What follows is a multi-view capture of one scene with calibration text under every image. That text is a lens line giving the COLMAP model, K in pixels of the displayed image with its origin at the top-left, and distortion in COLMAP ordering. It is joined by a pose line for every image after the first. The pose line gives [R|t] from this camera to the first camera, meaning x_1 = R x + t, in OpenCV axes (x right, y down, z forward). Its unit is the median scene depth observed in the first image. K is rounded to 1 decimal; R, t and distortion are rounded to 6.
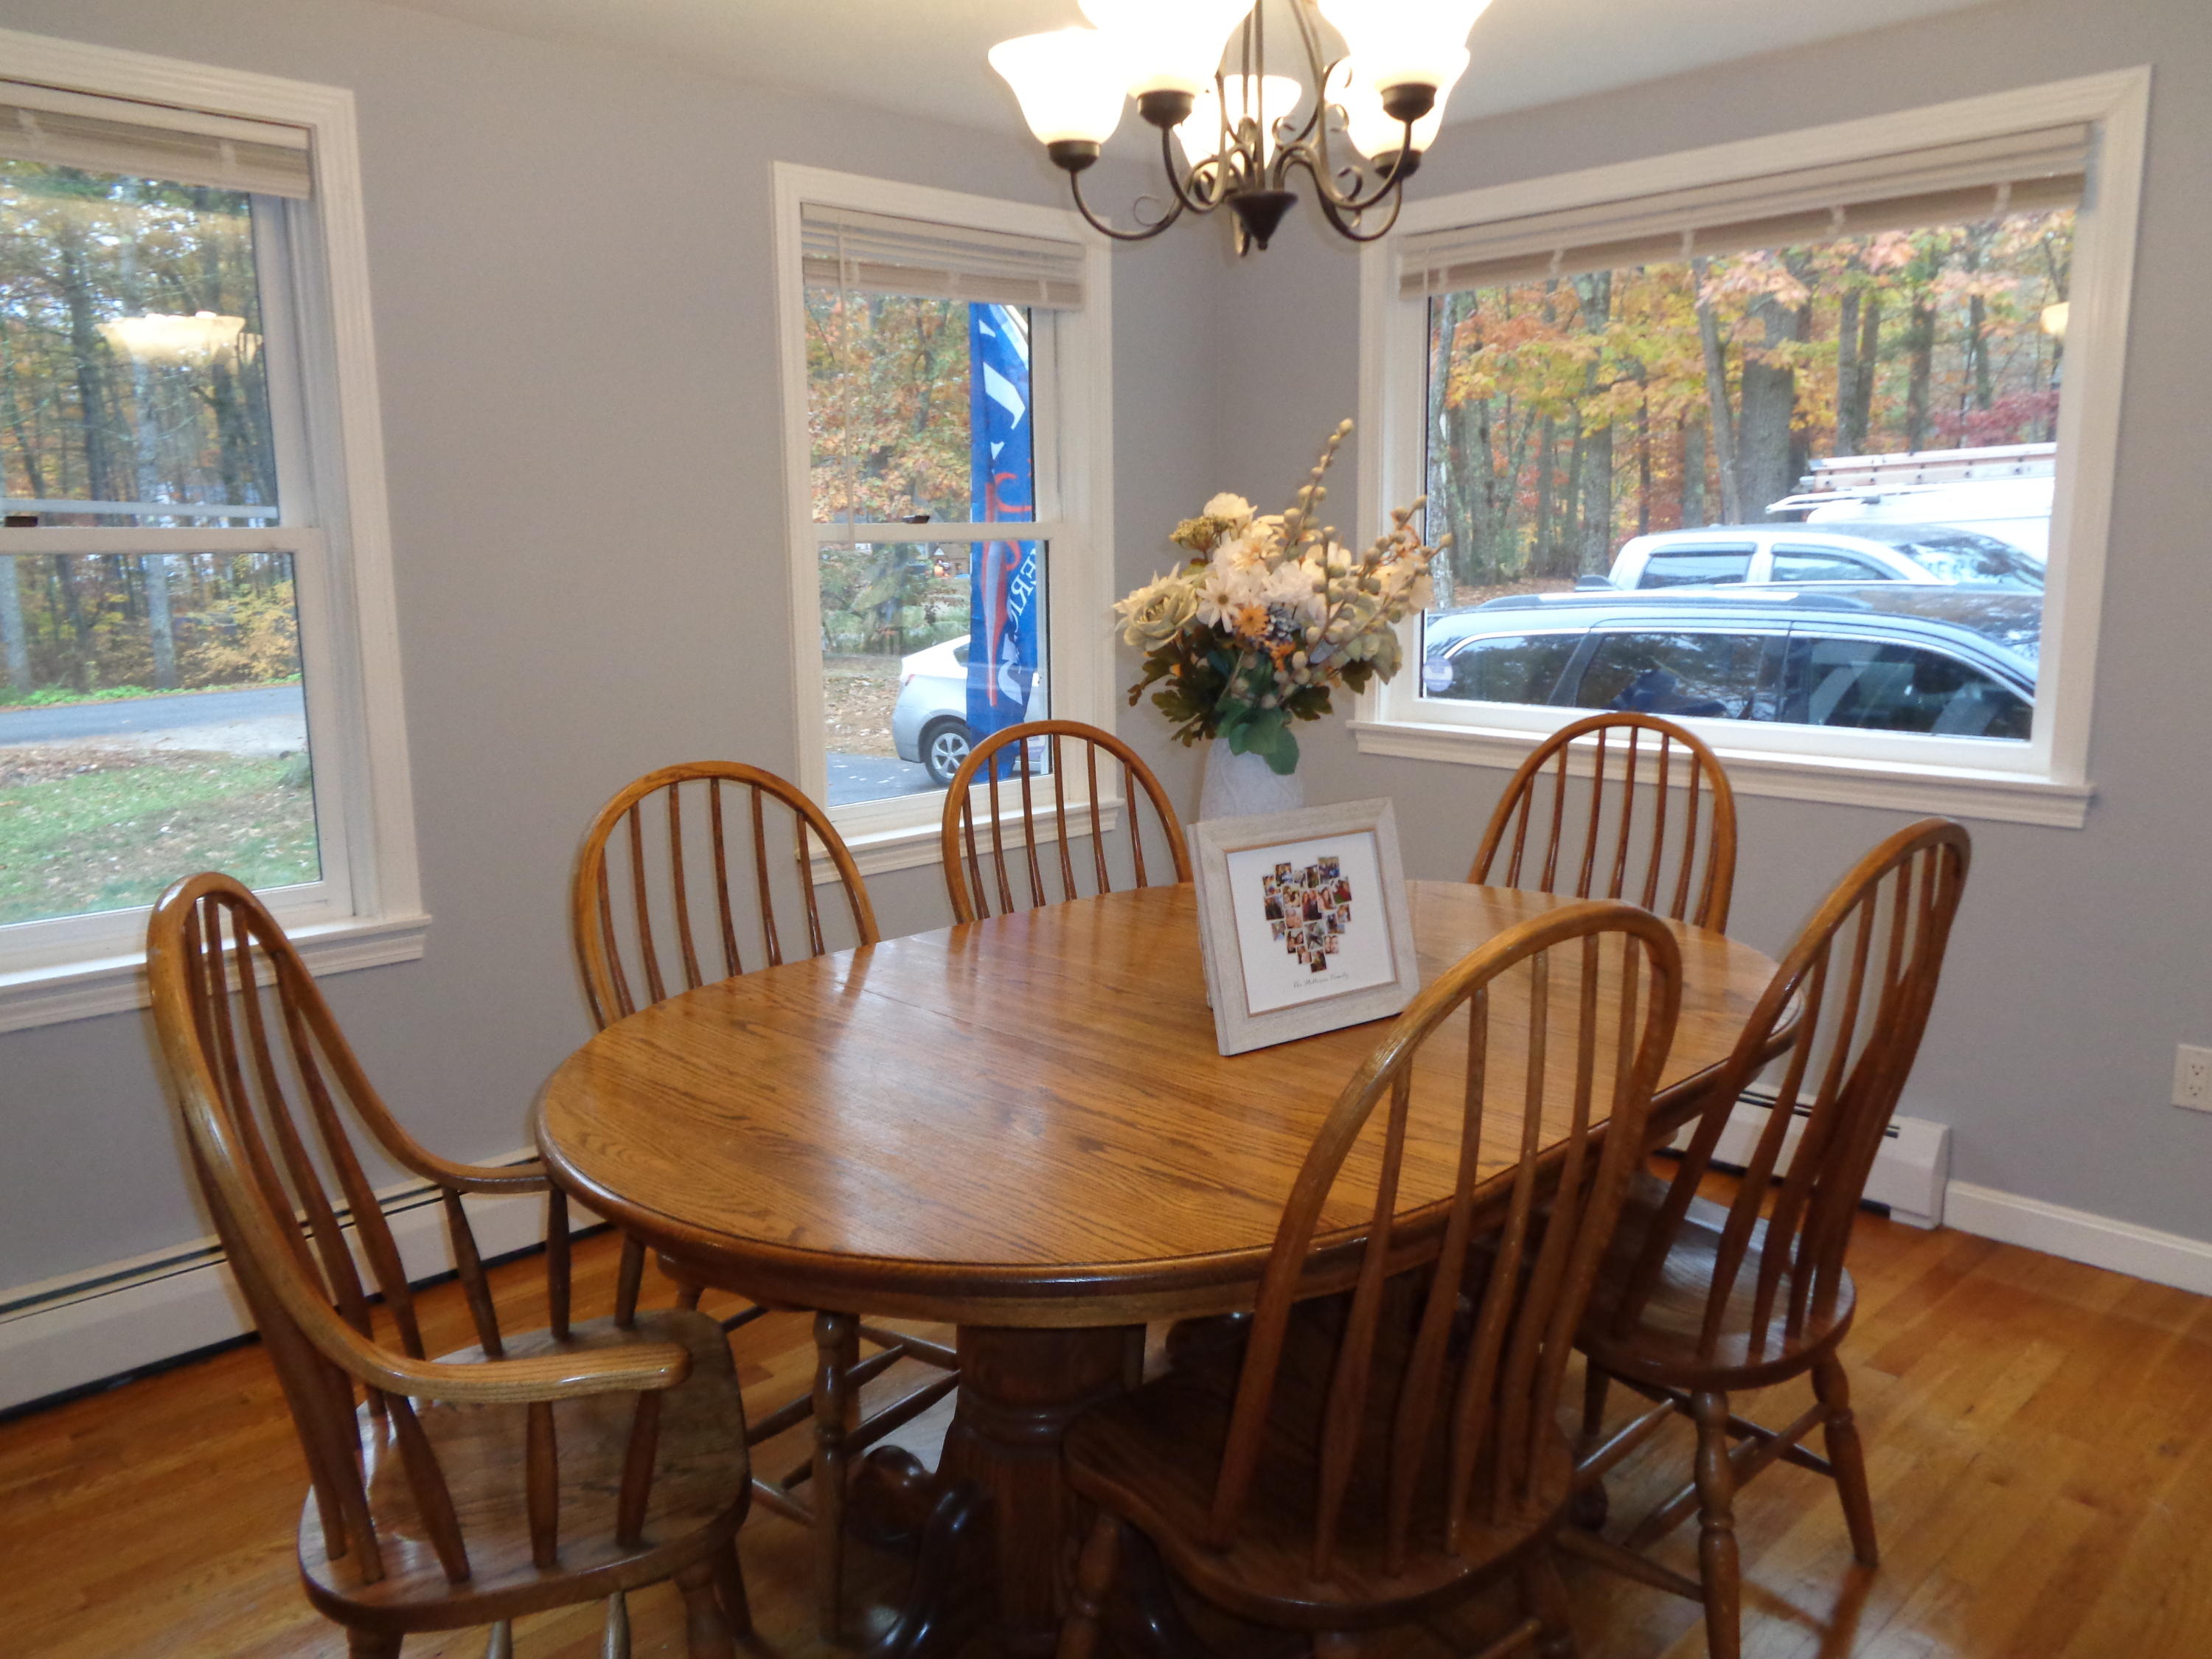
lens RADIAL K [[1658.1, 0, 1120.1], [0, 1658.1, 827.9], [0, 0, 1]] dist [0.000684, 0.006874]
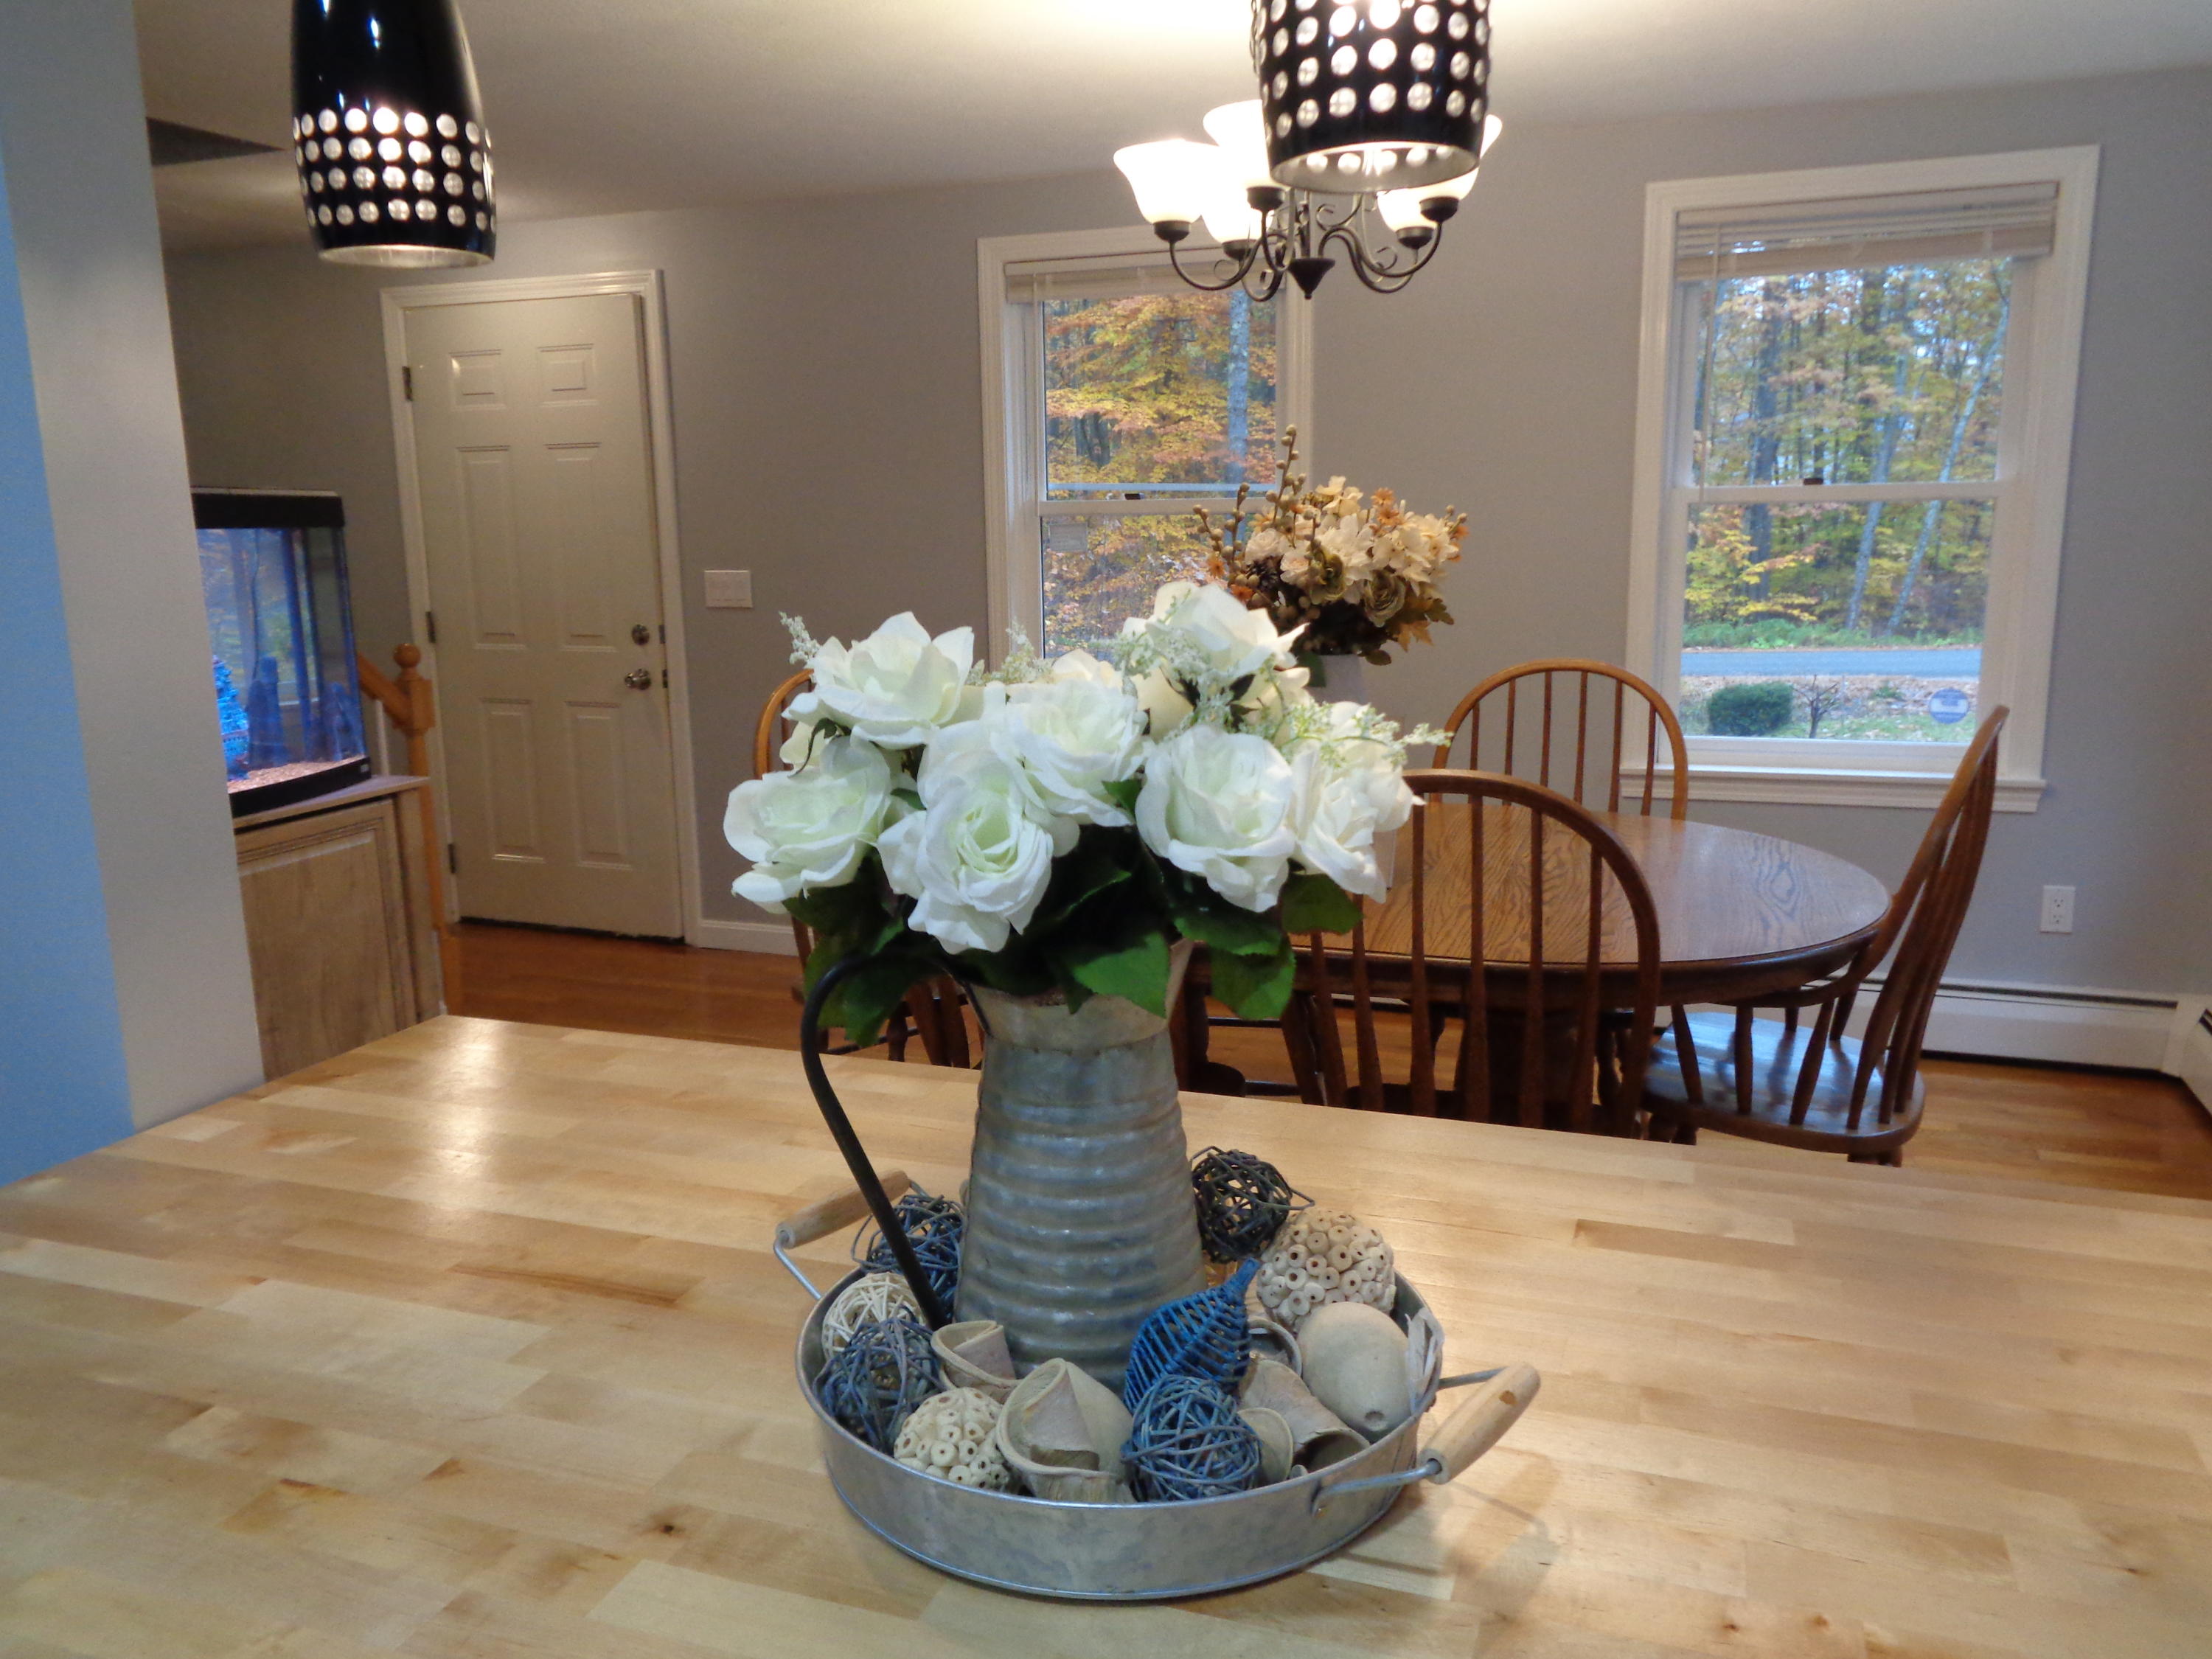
lens RADIAL K [[1658.1, 0, 1129.5], [0, 1658.1, 826.5], [0, 0, 1]] dist [0.000684, 0.006874]
pose [[0.431619, 0.174478, -0.885021, 1.211592], [-0.147459, 0.981565, 0.121596, -0.062062], [0.889922, 0.078021, 0.449390, 0.271456]]
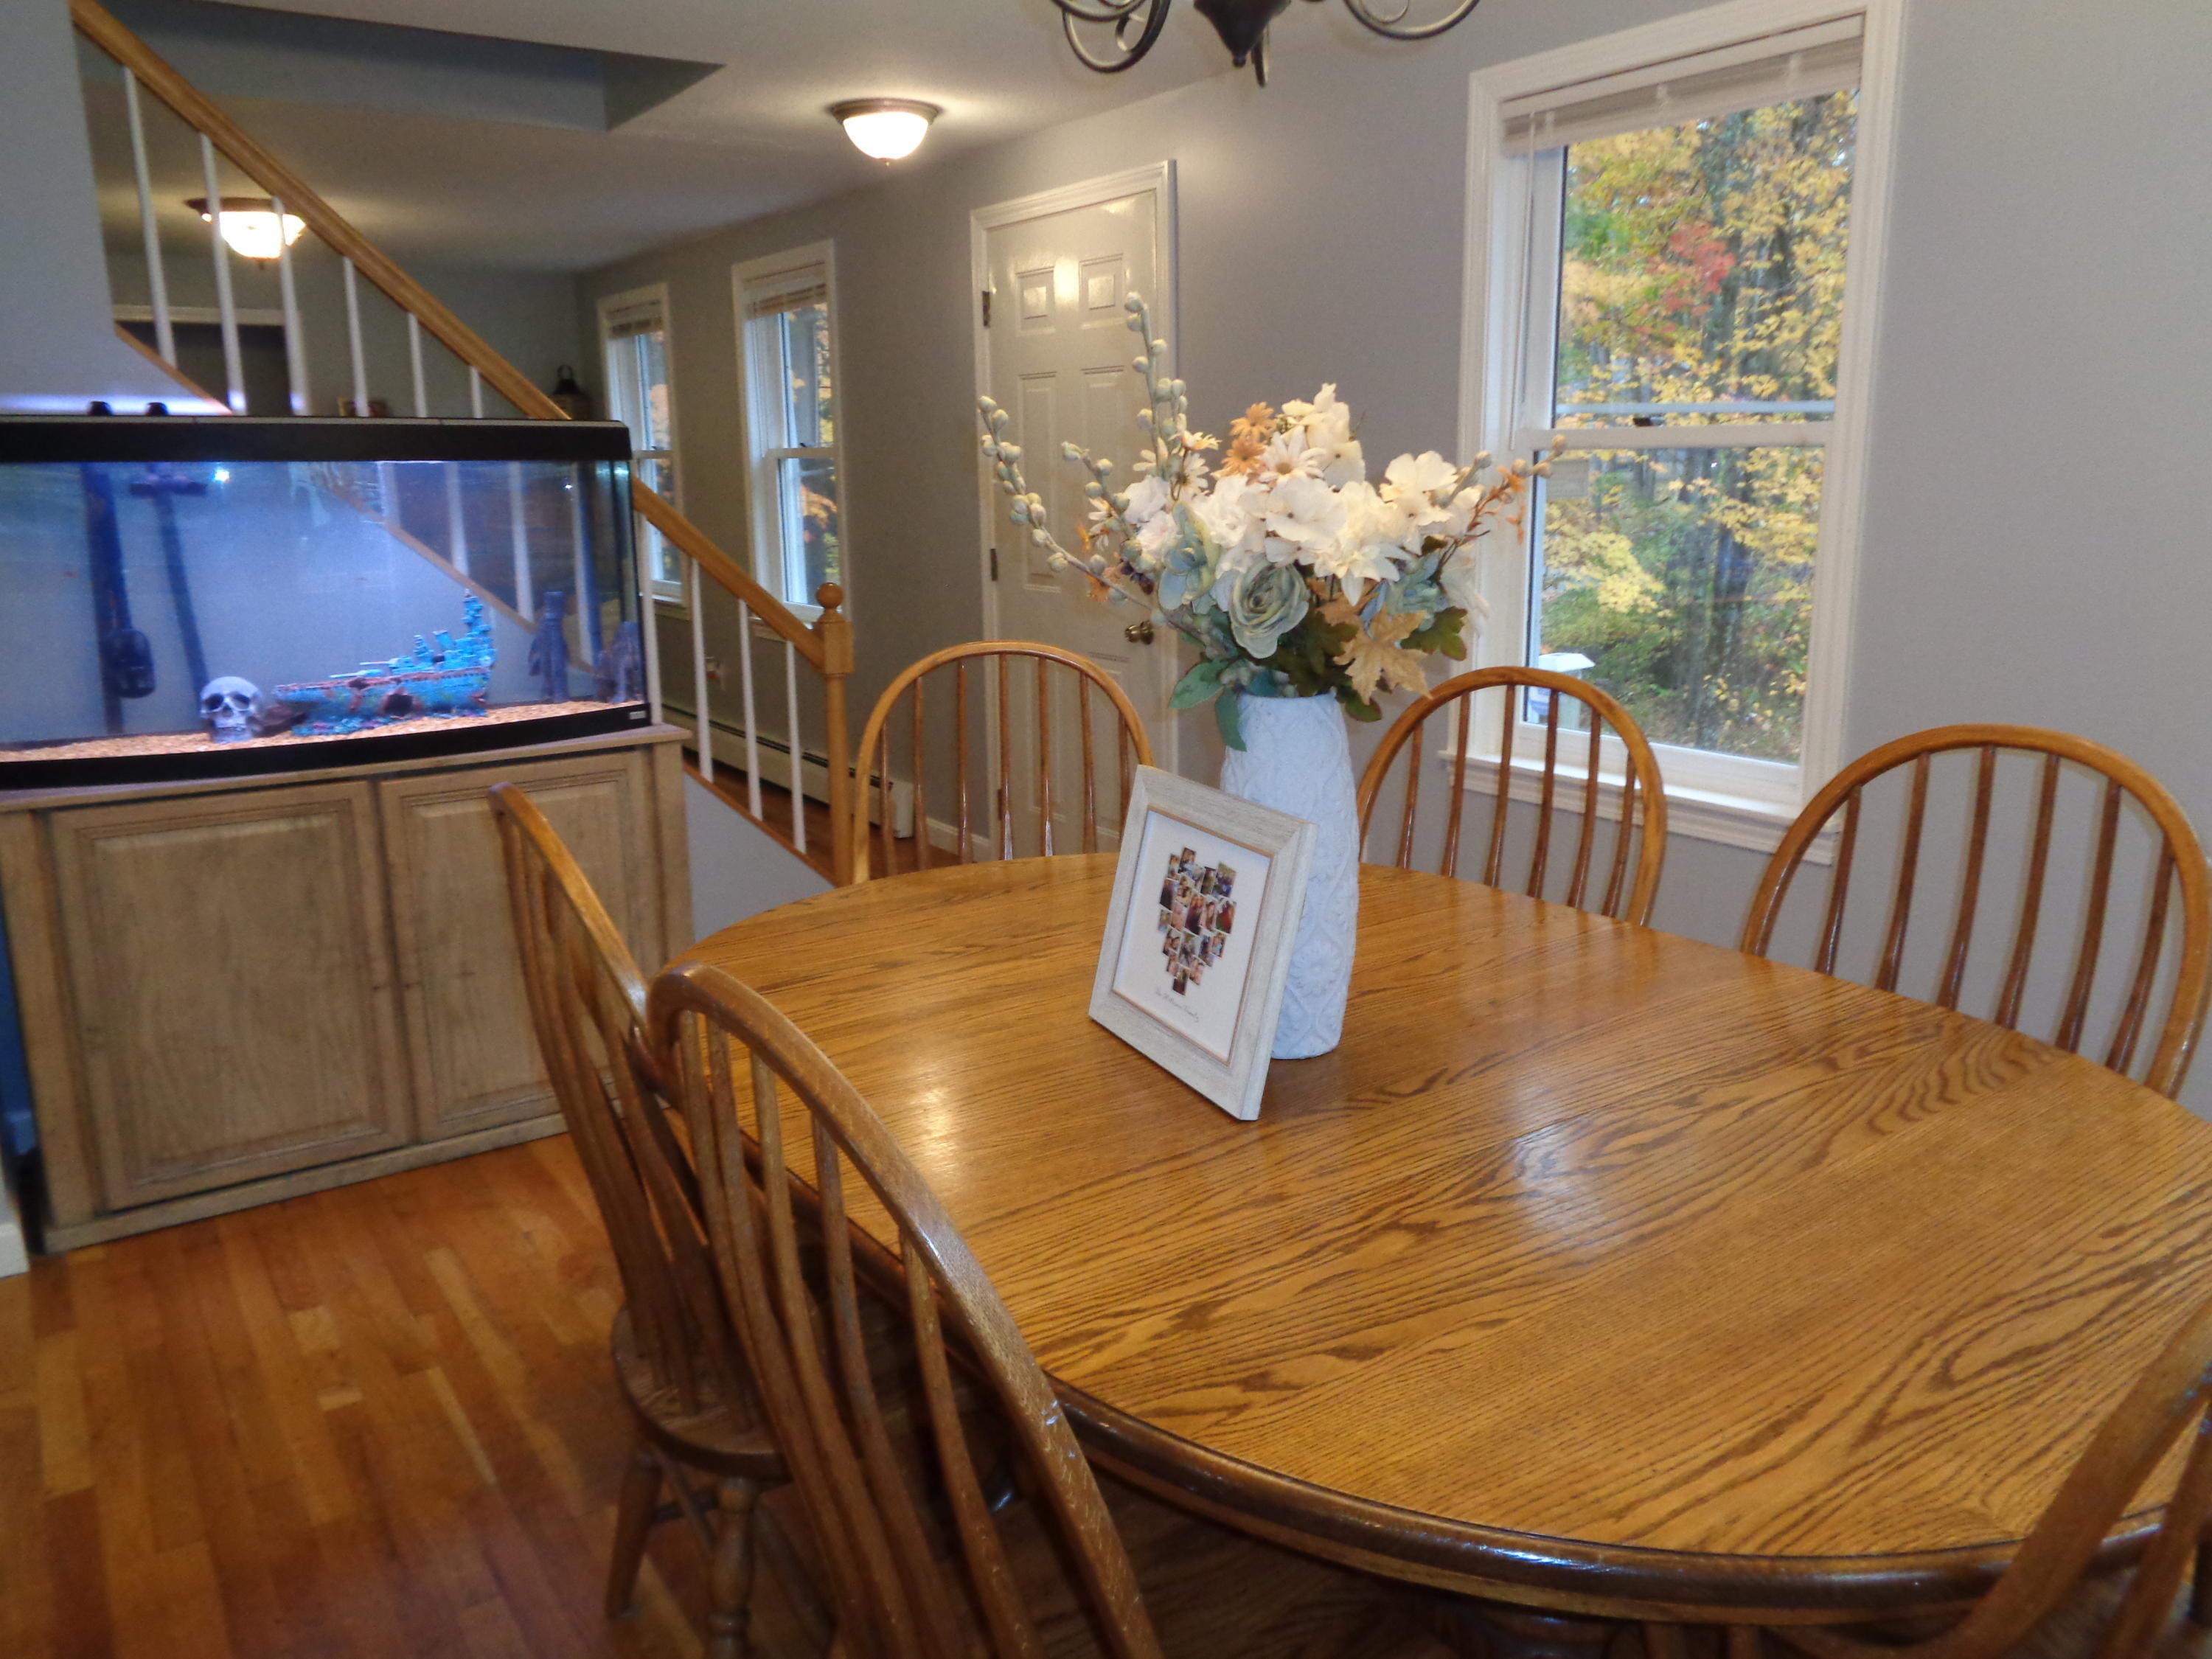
lens RADIAL K [[1658.1, 0, 1115.1], [0, 1658.1, 834.4], [0, 0, 1]] dist [0.000684, 0.006874]
pose [[-0.183003, 0.231783, -0.955399, 0.848591], [-0.157715, 0.952302, 0.261242, -0.185197], [0.970379, 0.198489, -0.137719, 1.038796]]
